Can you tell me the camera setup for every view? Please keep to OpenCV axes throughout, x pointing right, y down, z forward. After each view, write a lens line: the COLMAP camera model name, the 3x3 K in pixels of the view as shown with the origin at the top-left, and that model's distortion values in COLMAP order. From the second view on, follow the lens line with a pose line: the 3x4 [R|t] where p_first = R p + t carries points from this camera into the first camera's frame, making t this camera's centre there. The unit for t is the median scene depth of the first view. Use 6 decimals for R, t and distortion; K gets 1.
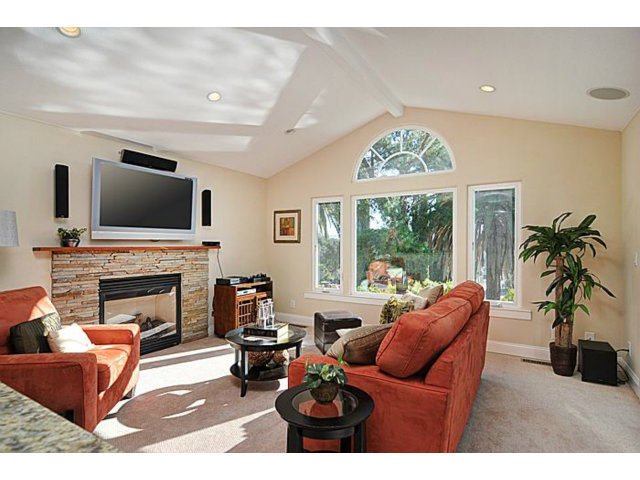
lens RADIAL K [[364.9, 0, 320.0], [0, 364.9, 240.0], [0, 0, 1]] dist [0.003042, 0.000651]
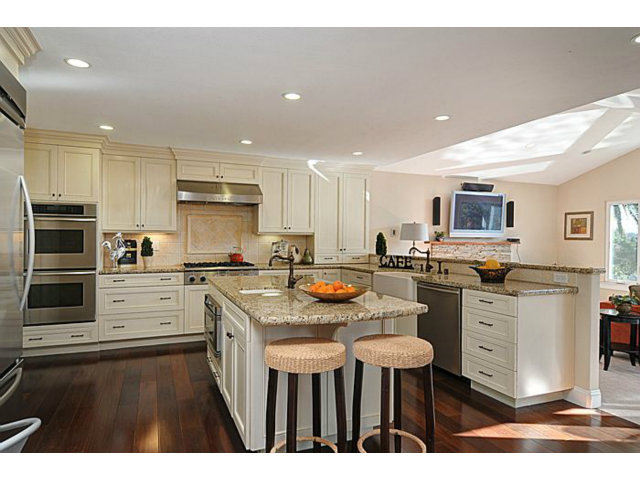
lens RADIAL K [[364.9, 0, 320.0], [0, 364.9, 240.0], [0, 0, 1]] dist [0.003042, 0.000651]
pose [[0.784129, 0.010623, -0.620506, -0.015759], [-0.002470, 0.999899, 0.013996, -0.007904], [0.620592, -0.009442, 0.784076, -0.533600]]
